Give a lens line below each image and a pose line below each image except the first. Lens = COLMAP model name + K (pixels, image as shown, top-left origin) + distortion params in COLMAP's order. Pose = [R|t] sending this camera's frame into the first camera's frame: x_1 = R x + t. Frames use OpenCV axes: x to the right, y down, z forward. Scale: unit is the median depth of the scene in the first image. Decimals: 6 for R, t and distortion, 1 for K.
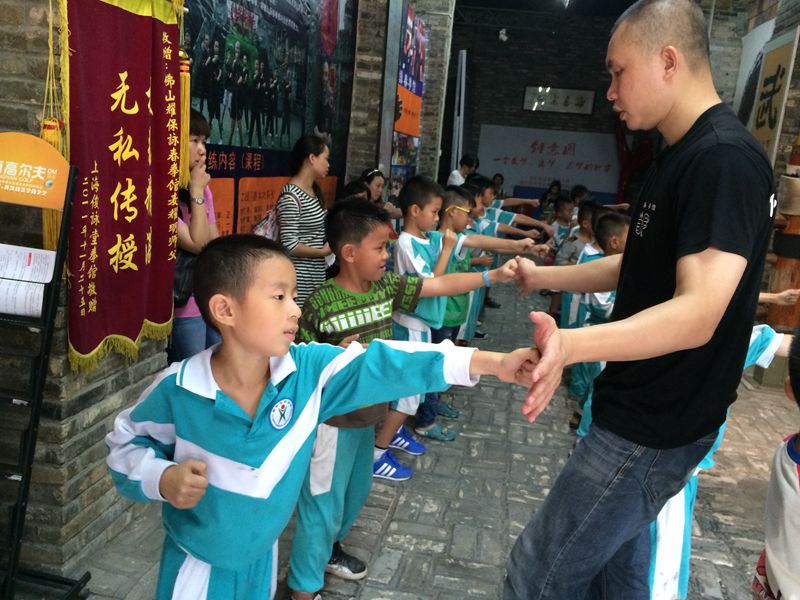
lens RADIAL K [[704.7, 0, 396.6], [0, 704.7, 301.0], [0, 0, 1]] dist [0.056156, -0.013647]
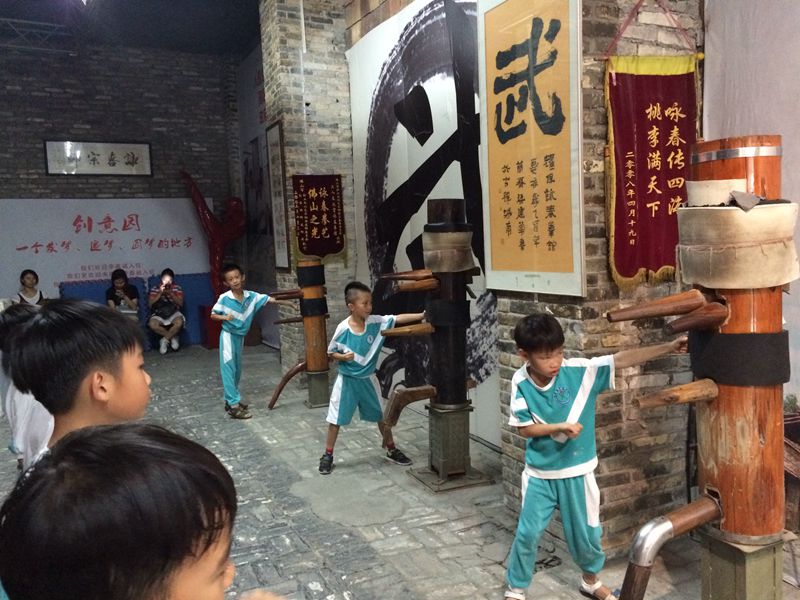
lens RADIAL K [[704.7, 0, 396.6], [0, 704.7, 301.0], [0, 0, 1]] dist [0.056156, -0.013647]
pose [[0.812954, -0.167770, 0.557637, 0.047707], [0.223087, 0.974269, -0.032111, -0.054285], [-0.537902, 0.150506, 0.829464, 0.273332]]
